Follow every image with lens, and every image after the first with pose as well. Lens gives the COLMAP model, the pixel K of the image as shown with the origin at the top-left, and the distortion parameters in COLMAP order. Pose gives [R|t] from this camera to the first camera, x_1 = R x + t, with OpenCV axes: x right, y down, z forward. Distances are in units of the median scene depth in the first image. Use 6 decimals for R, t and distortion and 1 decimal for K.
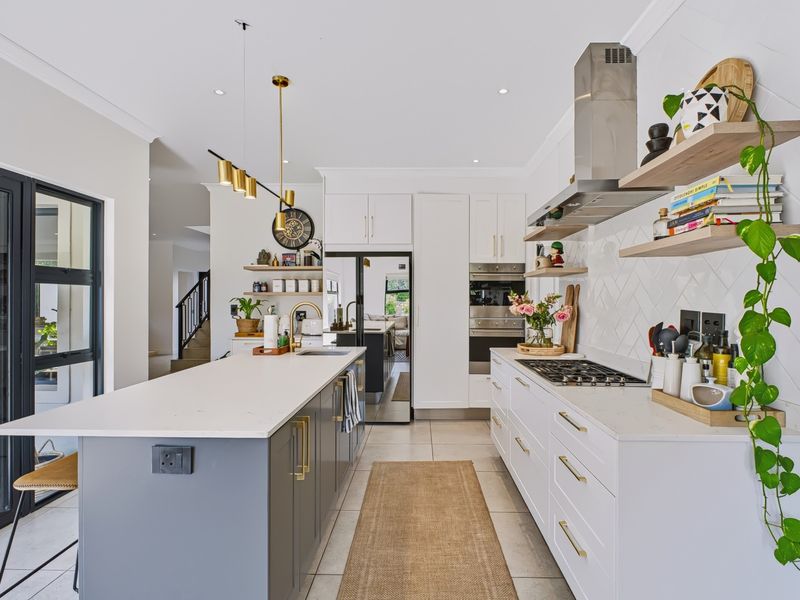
lens RADIAL K [[416.2, 0, 414.0], [0, 416.2, 297.1], [0, 0, 1]] dist [-0.000275, -0.001309]
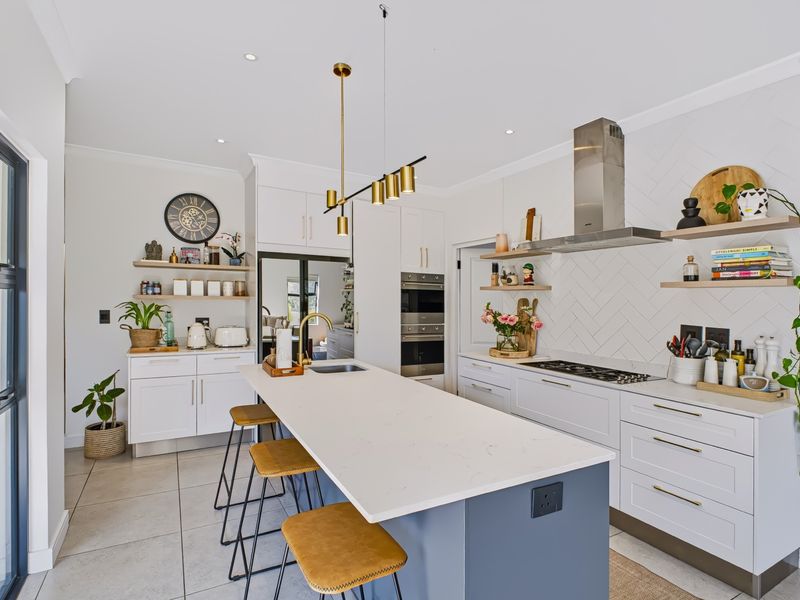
lens RADIAL K [[412.0, 0, 393.9], [0, 412.0, 294.7], [0, 0, 1]] dist [0.001741, -0.000481]
pose [[0.868434, 0.019668, 0.495415, -0.515669], [-0.020537, 0.999782, -0.003693, -0.026171], [-0.495380, -0.006967, 0.868649, 0.133706]]
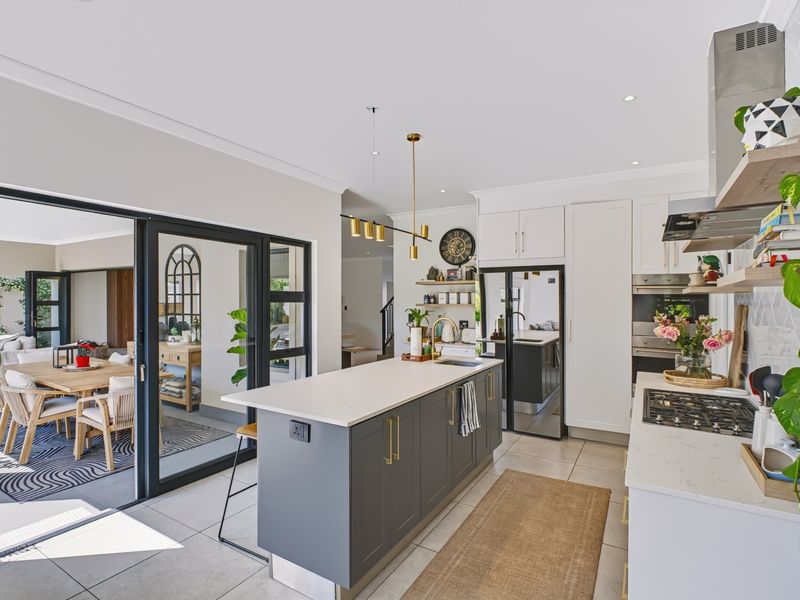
lens RADIAL K [[412.4, 0, 394.2], [0, 412.4, 300.5], [0, 0, 1]] dist [-0.003529, -0.001483]
pose [[0.859341, 0.003987, -0.511387, 0.192129], [-0.001555, 0.999985, 0.005183, -0.038611], [0.511400, -0.003659, 0.859335, -0.049016]]
